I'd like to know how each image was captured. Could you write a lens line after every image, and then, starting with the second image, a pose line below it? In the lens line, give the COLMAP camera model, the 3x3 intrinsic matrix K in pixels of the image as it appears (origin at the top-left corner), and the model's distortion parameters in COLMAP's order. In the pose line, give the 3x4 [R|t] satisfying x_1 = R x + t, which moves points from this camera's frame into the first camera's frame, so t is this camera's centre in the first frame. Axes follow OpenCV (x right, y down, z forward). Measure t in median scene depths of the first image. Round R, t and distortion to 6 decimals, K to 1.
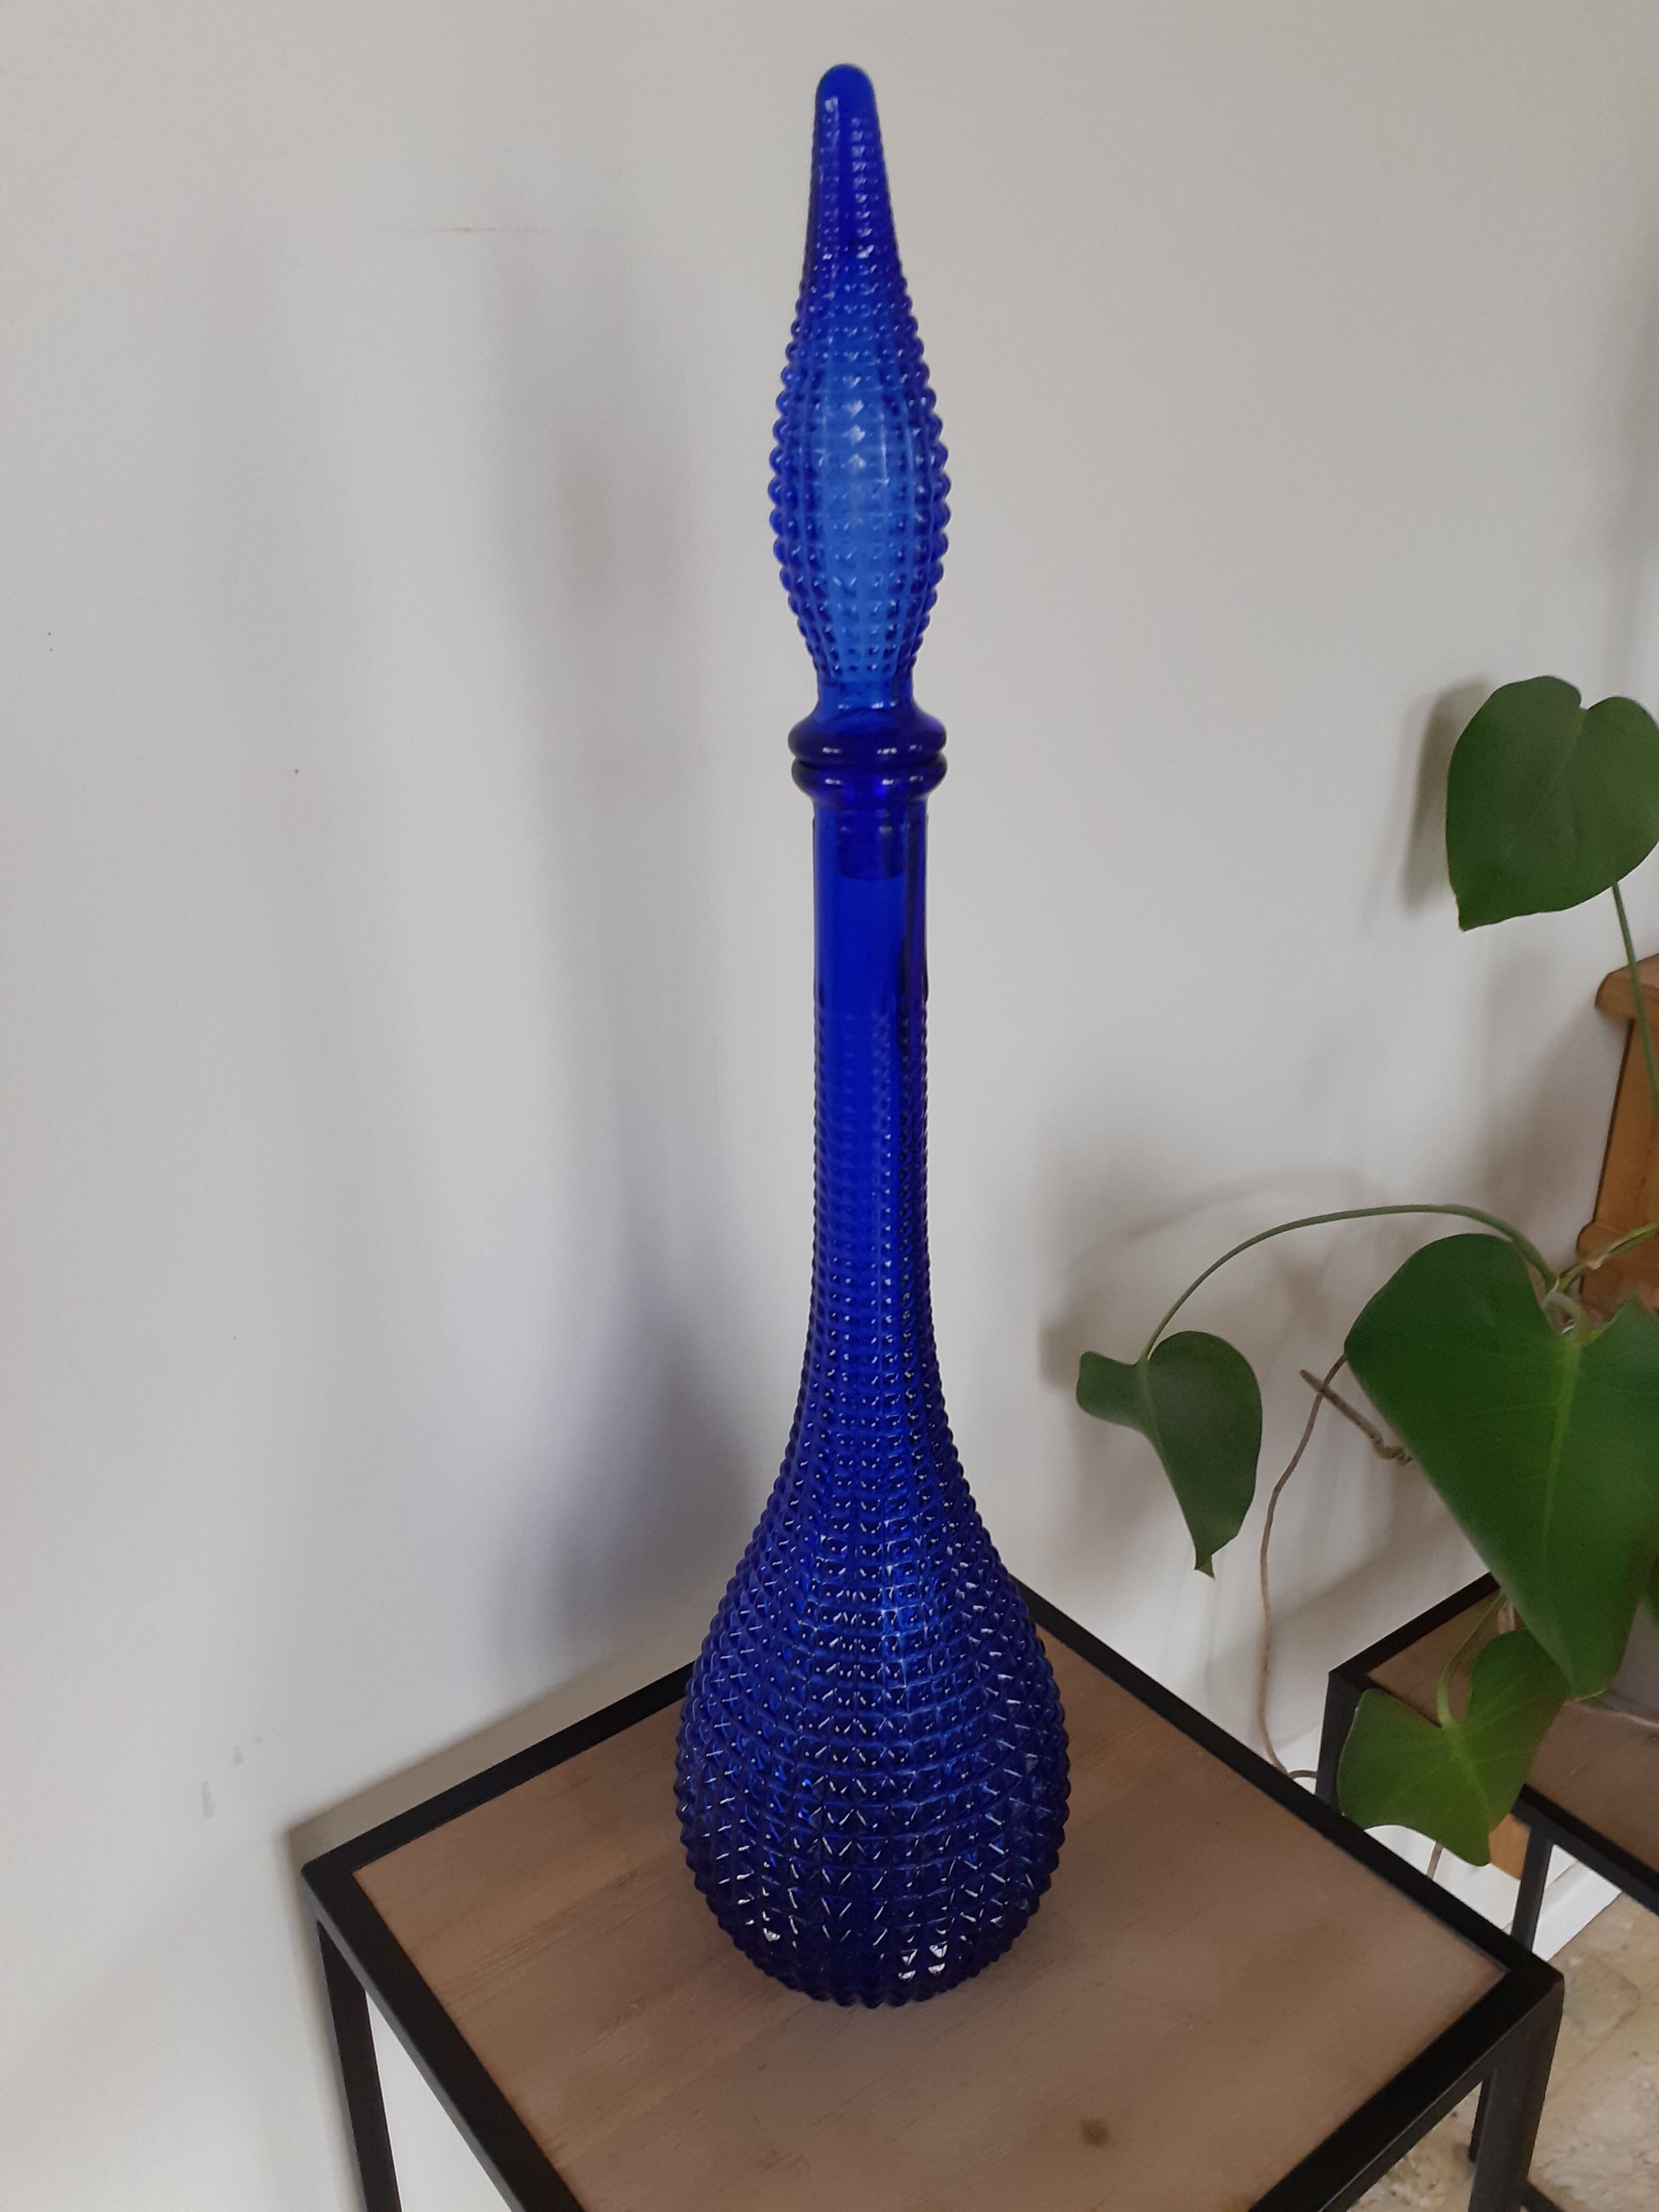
lens RADIAL K [[1769.8, 0, 832.9], [0, 1769.8, 1112.1], [0, 0, 1]] dist [0.022028, -0.002958]
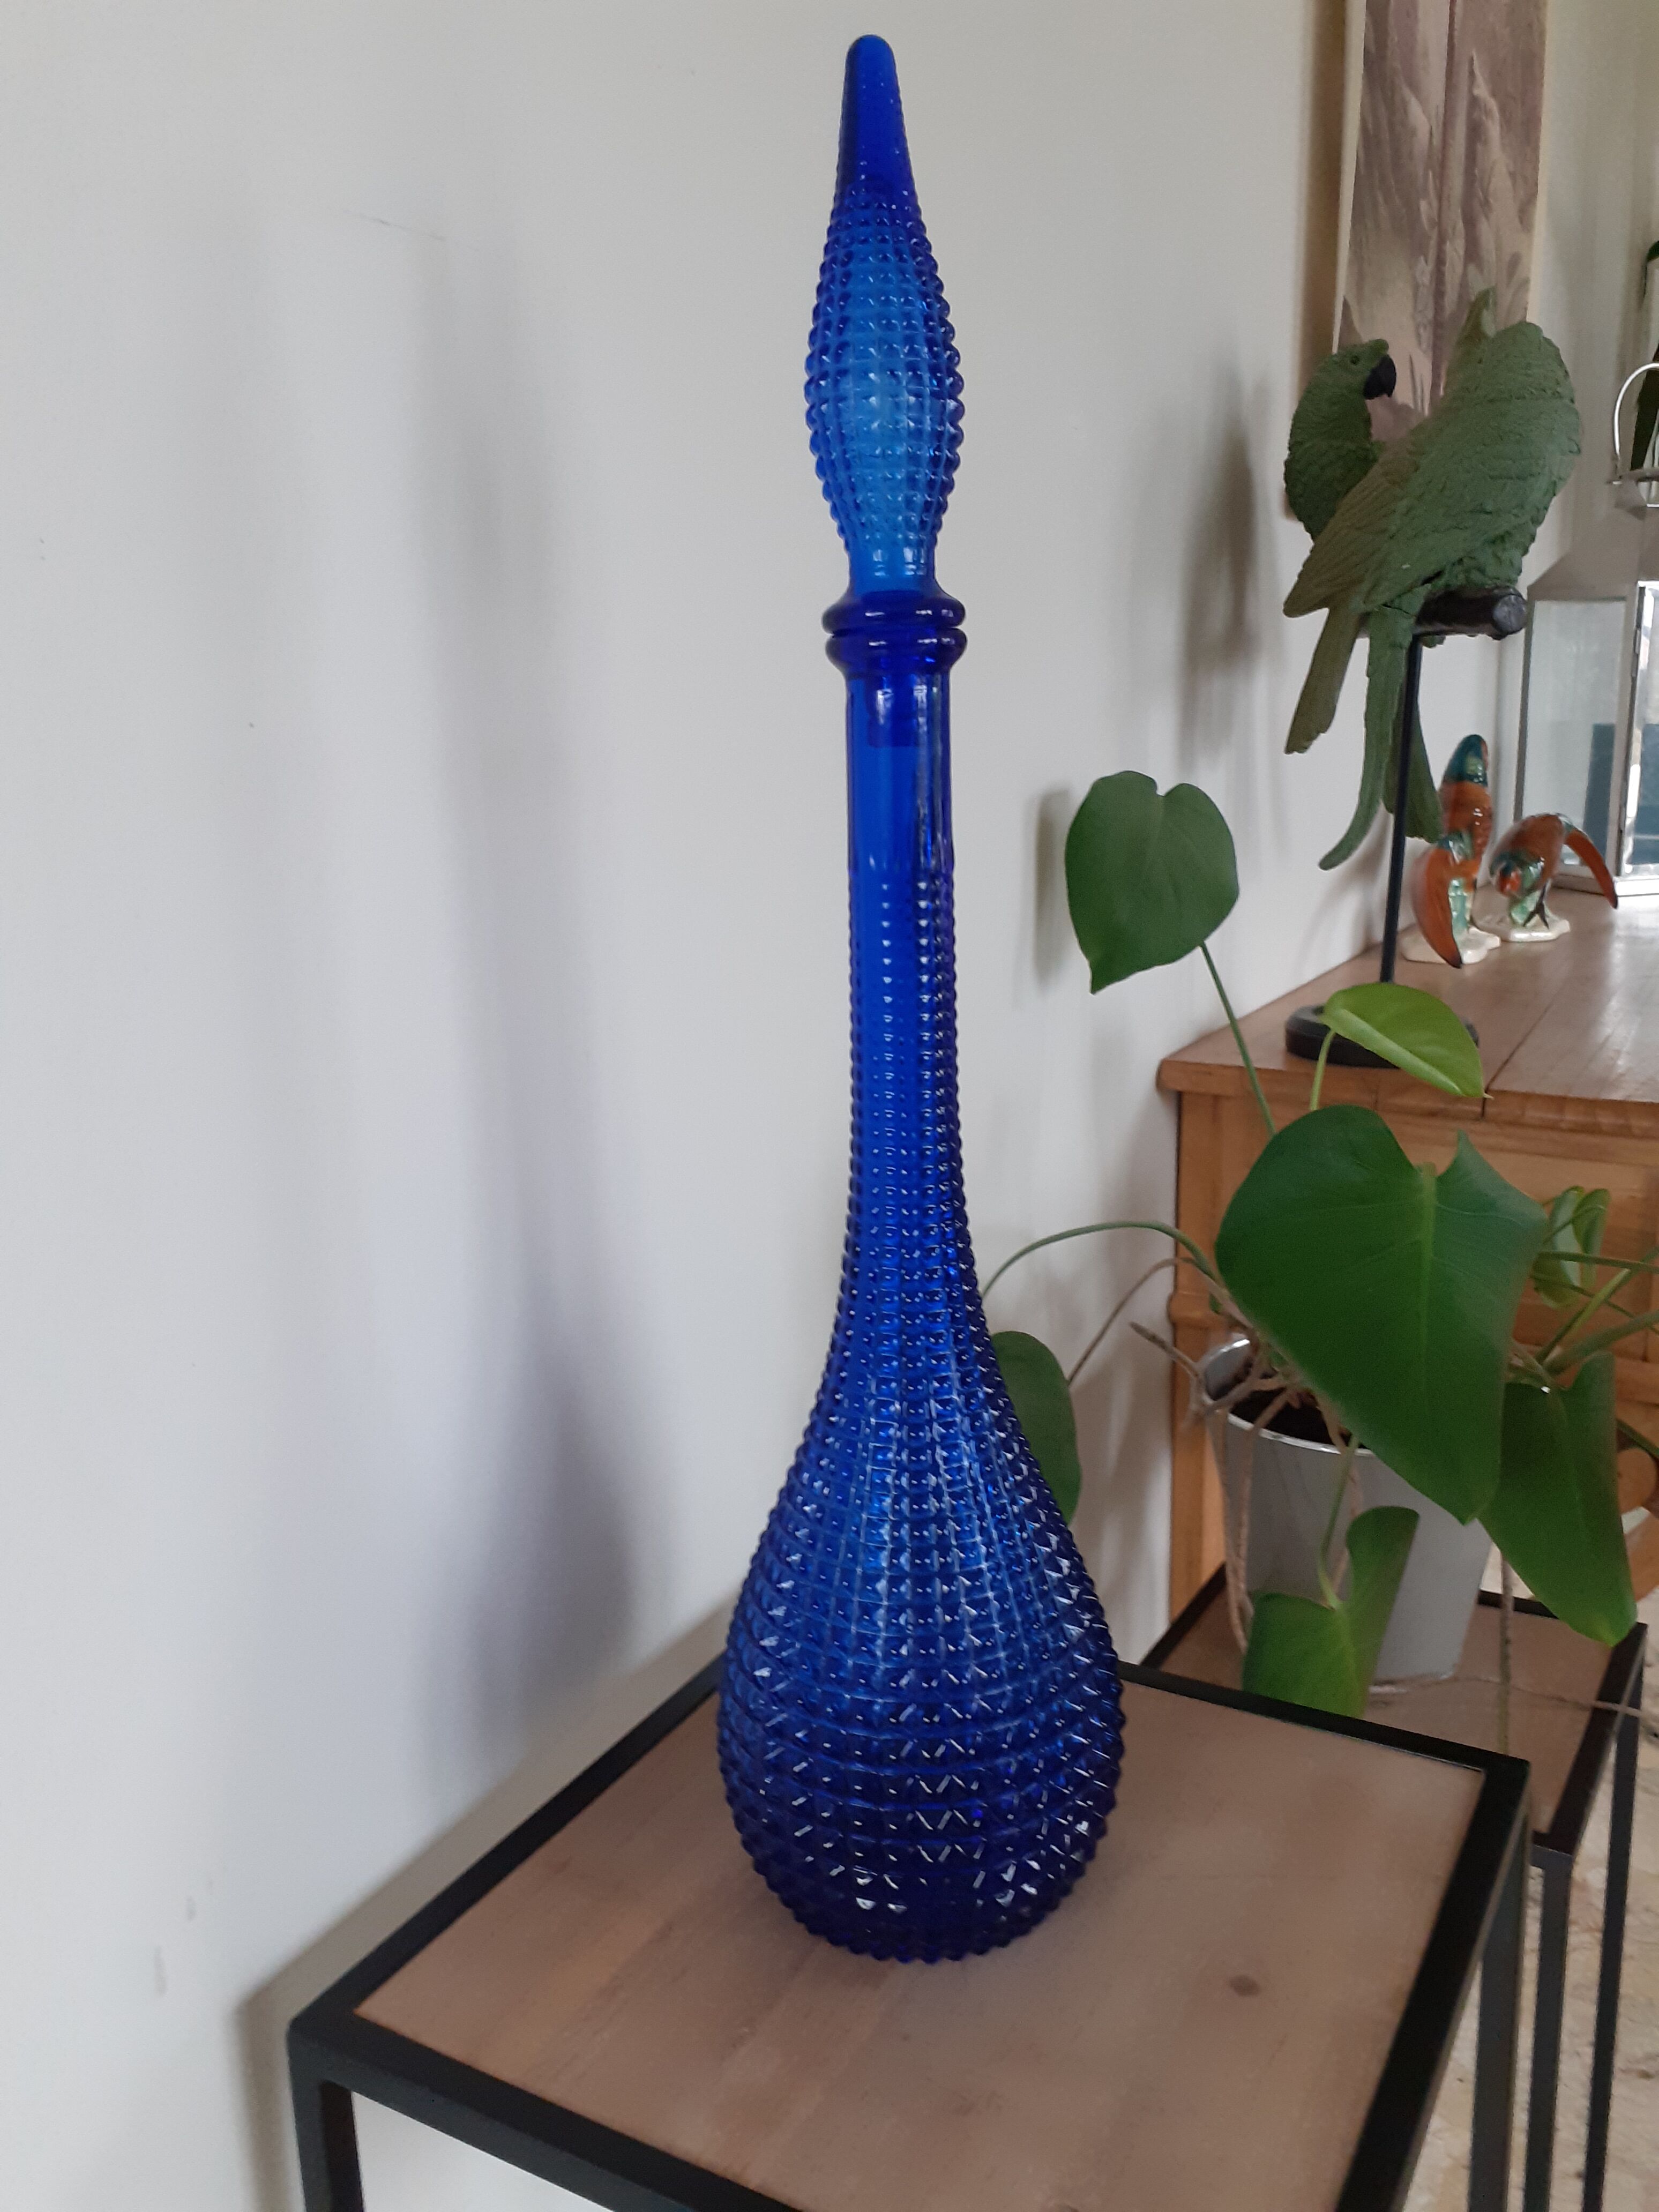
lens RADIAL K [[1769.8, 0, 816.2], [0, 1769.8, 1112.7], [0, 0, 1]] dist [0.022028, -0.002958]
pose [[0.927434, -0.101532, 0.359940, -0.429449], [0.171668, 0.970632, -0.168531, 0.250624], [-0.332258, 0.218092, 0.917628, 0.063768]]
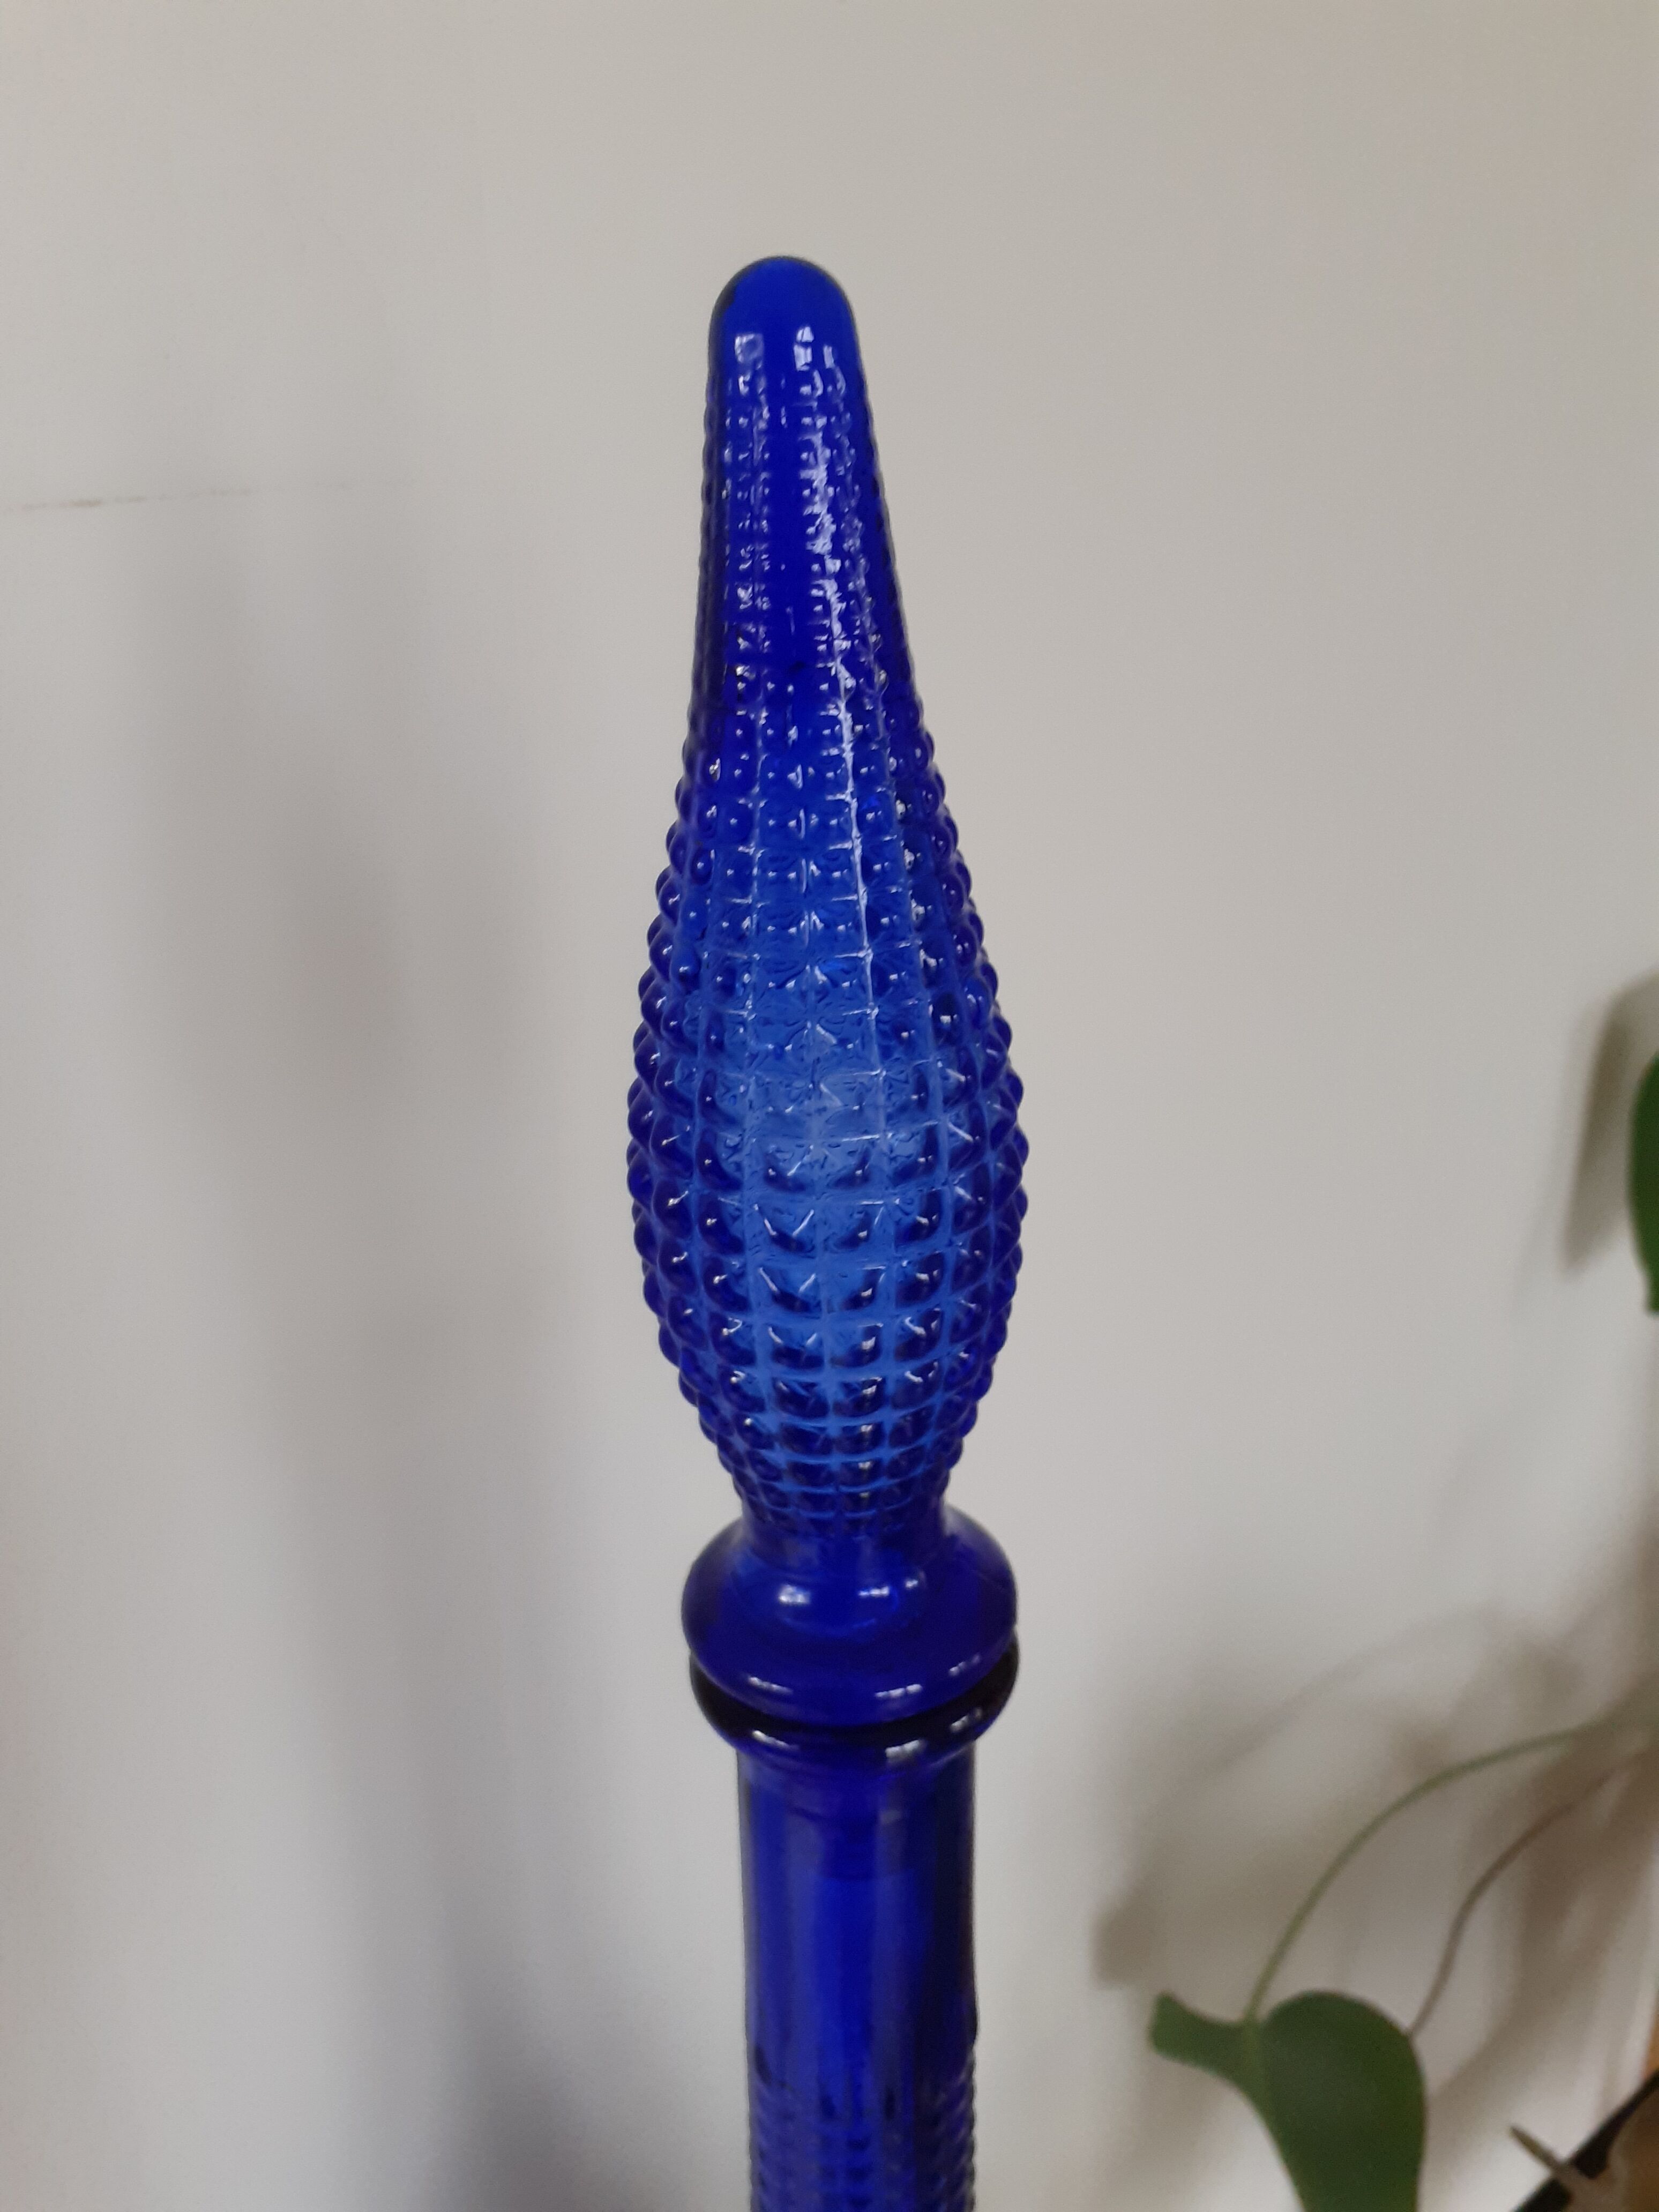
lens RADIAL K [[1769.8, 0, 818.7], [0, 1769.8, 1103.9], [0, 0, 1]] dist [0.022028, -0.002958]
pose [[0.999867, -0.012527, 0.010479, 0.006997], [0.012836, 0.999468, -0.029978, -0.312670], [-0.010098, 0.030108, 0.999496, 0.493638]]
